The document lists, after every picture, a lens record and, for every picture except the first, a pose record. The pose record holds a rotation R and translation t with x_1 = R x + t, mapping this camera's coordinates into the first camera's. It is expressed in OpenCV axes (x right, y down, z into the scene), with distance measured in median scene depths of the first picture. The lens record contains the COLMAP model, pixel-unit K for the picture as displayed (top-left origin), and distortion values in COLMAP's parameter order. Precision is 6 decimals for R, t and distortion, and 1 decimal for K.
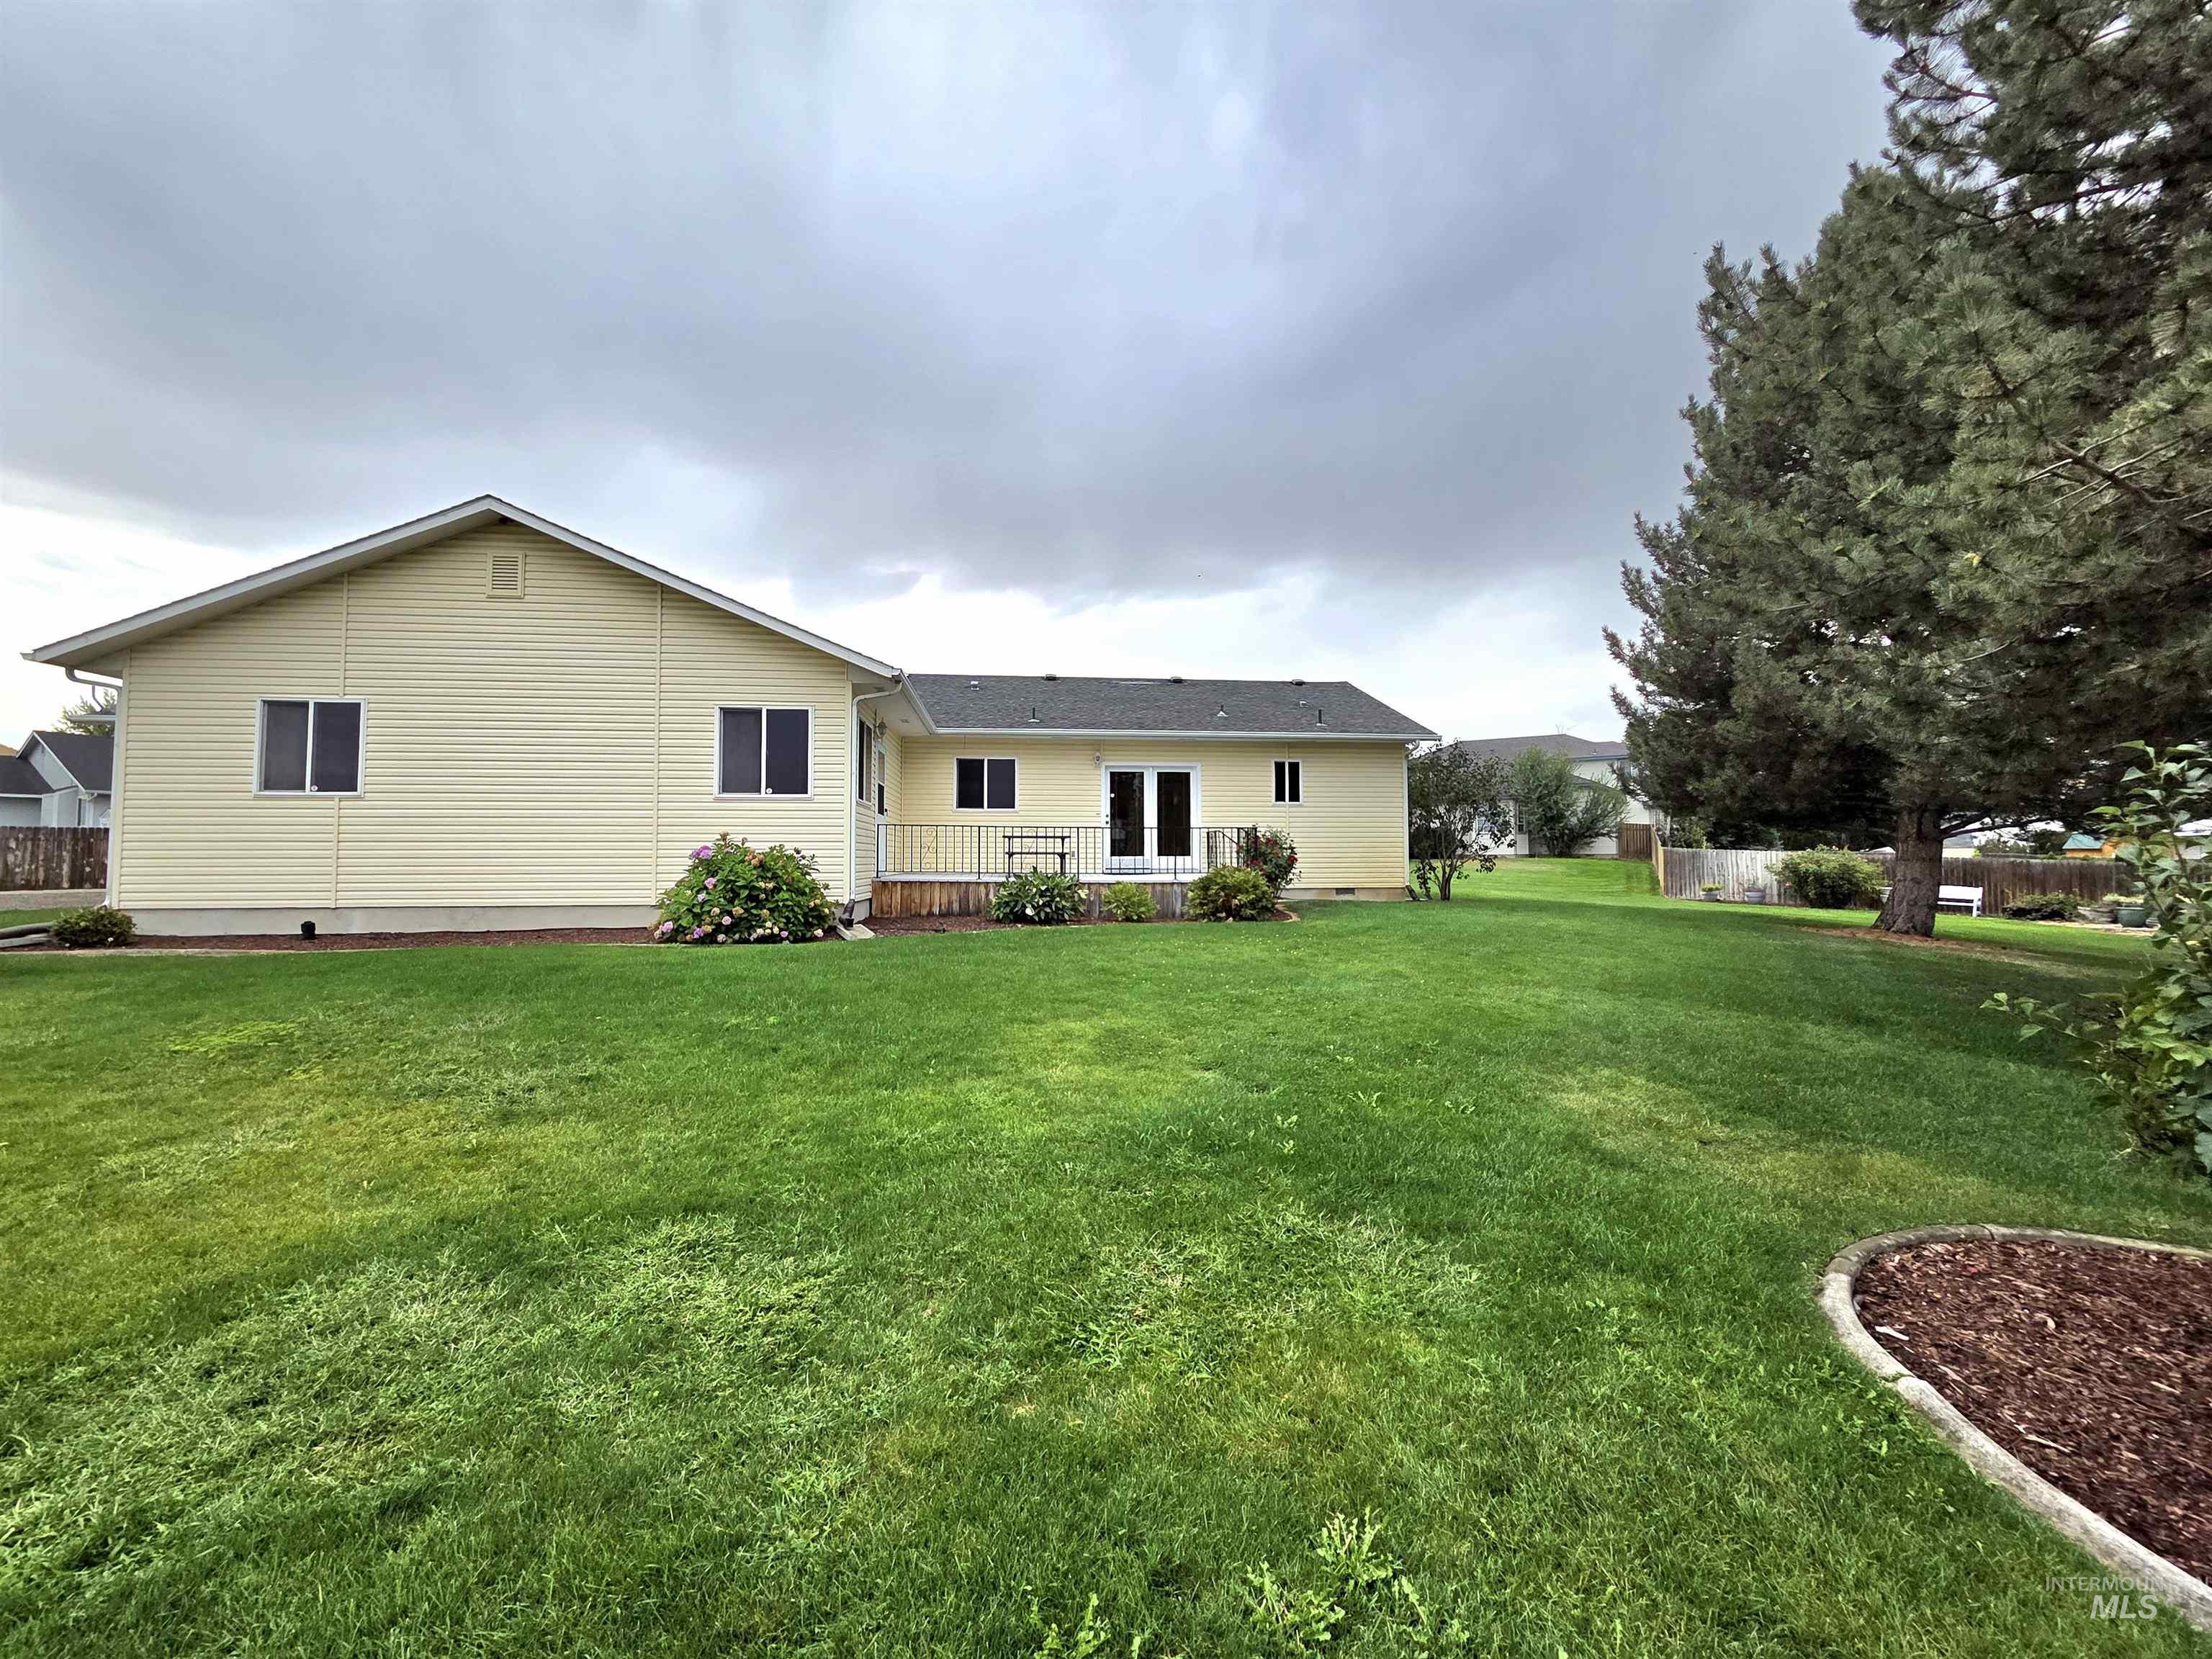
lens RADIAL K [[906.3, 0, 1109.6], [0, 906.3, 823.5], [0, 0, 1]] dist [0.004840, -0.000381]
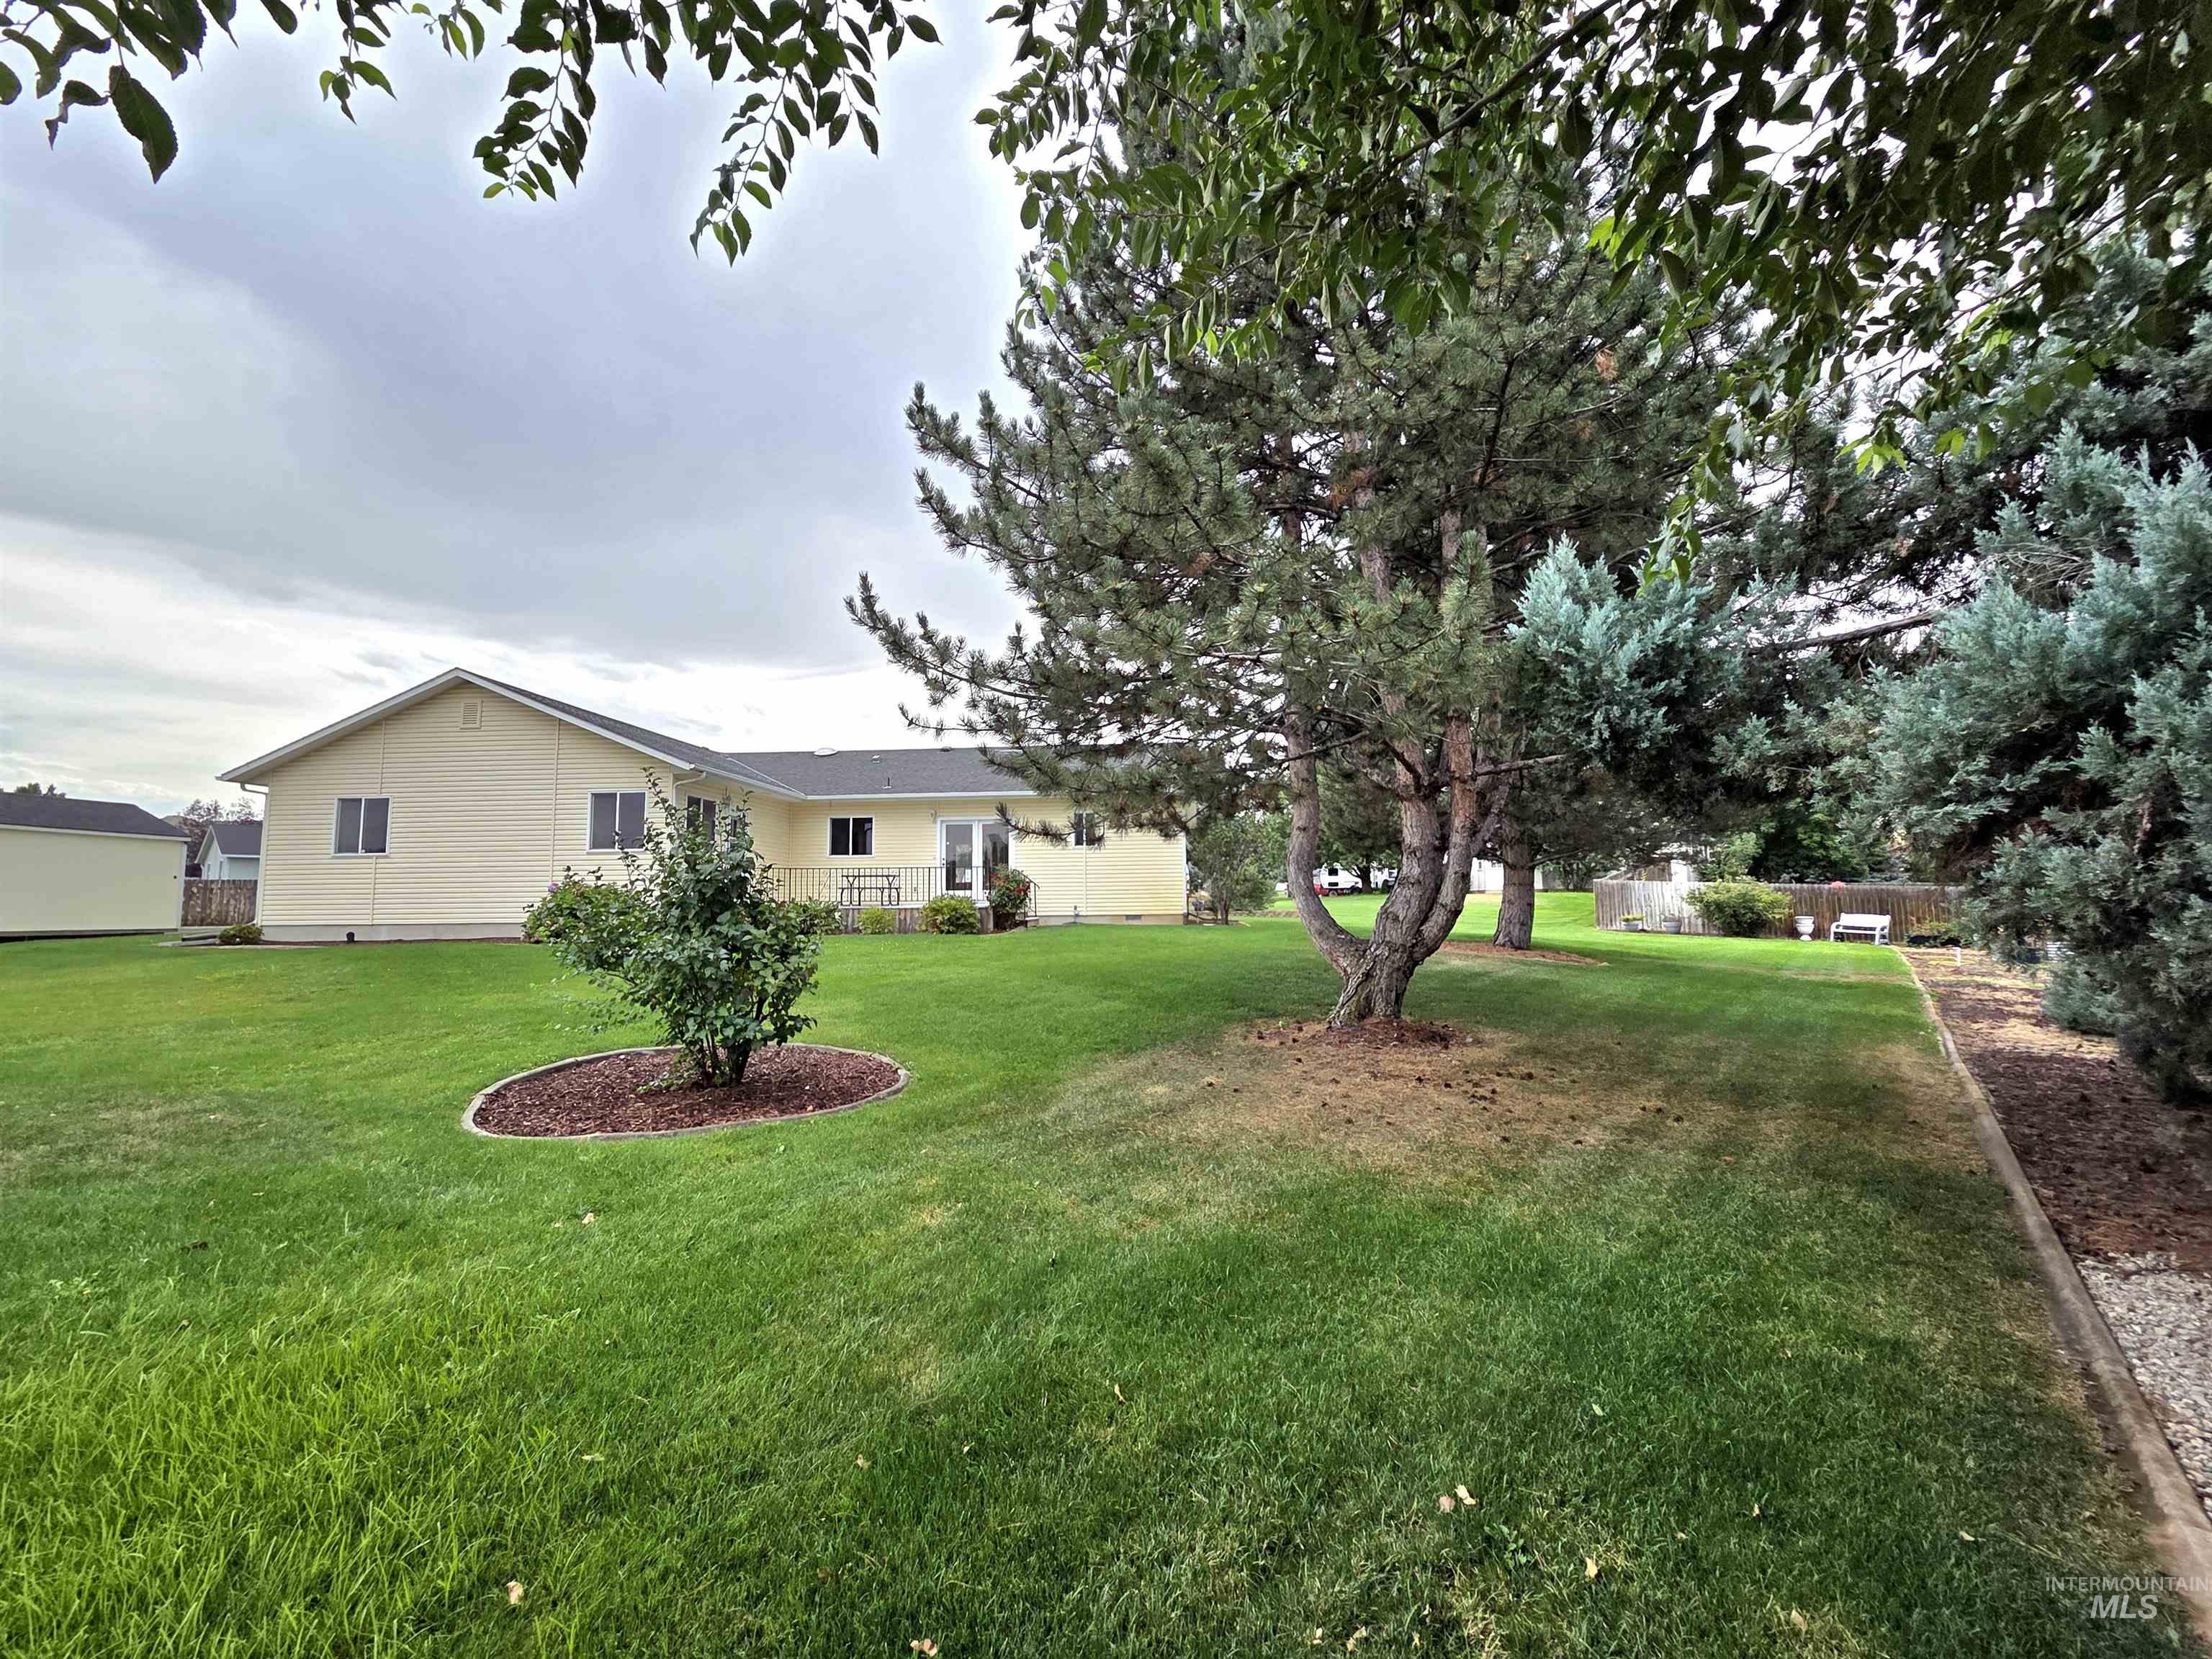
lens RADIAL K [[906.3, 0, 1097.3], [0, 906.3, 829.0], [0, 0, 1]] dist [0.004840, -0.000381]
pose [[0.983525, -0.023660, -0.179215, 0.456114], [0.016035, 0.998908, -0.043876, 0.008889], [0.180058, 0.040280, 0.982831, -0.234482]]
